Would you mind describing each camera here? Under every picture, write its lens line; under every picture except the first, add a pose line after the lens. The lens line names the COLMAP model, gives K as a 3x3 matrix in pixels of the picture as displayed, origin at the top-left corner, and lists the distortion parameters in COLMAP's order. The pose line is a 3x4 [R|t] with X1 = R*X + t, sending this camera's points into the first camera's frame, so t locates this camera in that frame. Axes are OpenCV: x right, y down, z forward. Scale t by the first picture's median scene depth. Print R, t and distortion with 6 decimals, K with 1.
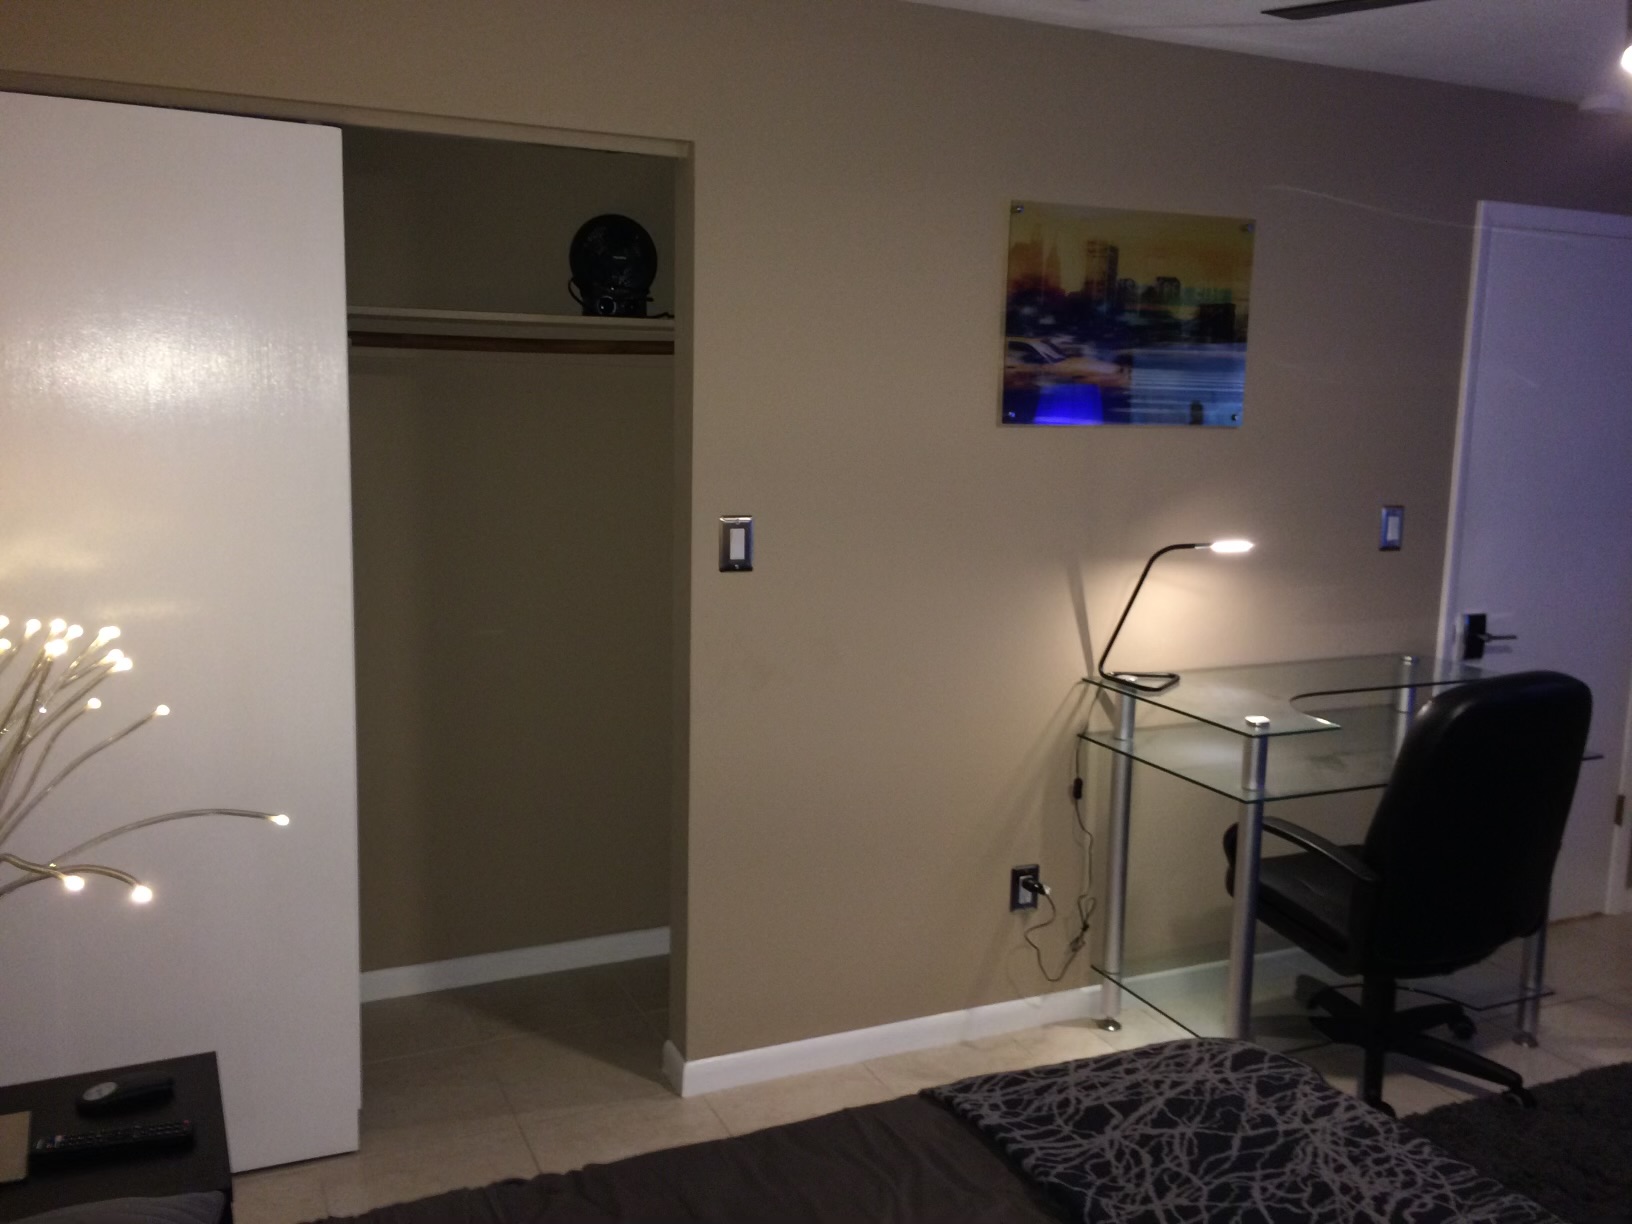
lens RADIAL K [[1378.5, 0, 817.5], [0, 1378.5, 612.8], [0, 0, 1]] dist [0.064232, -0.086455]
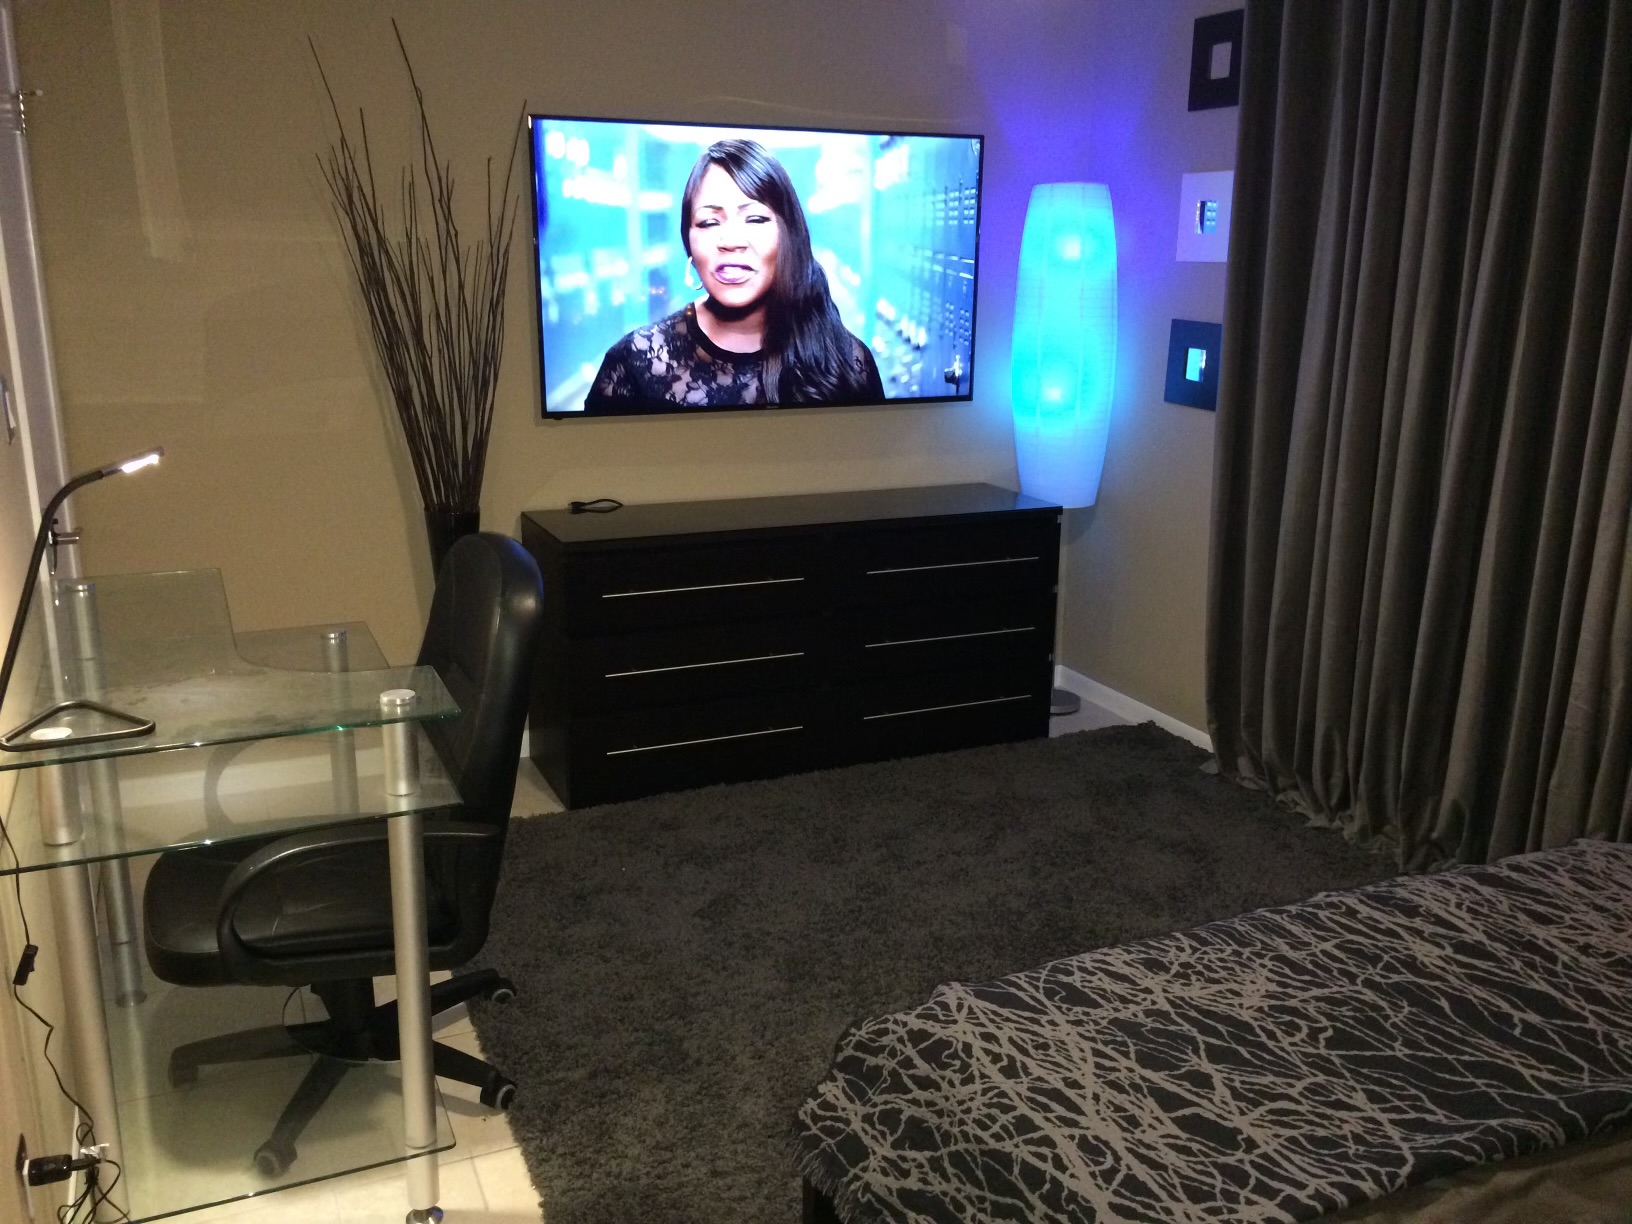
lens RADIAL K [[1425.8, 0, 811.5], [0, 1425.8, 606.9], [0, 0, 1]] dist [0.037987, -0.009324]
pose [[-0.008168, -0.272130, 0.962226, -0.525078], [0.133434, 0.953356, 0.270754, -0.183464], [-0.991024, 0.130605, 0.028525, 1.183831]]
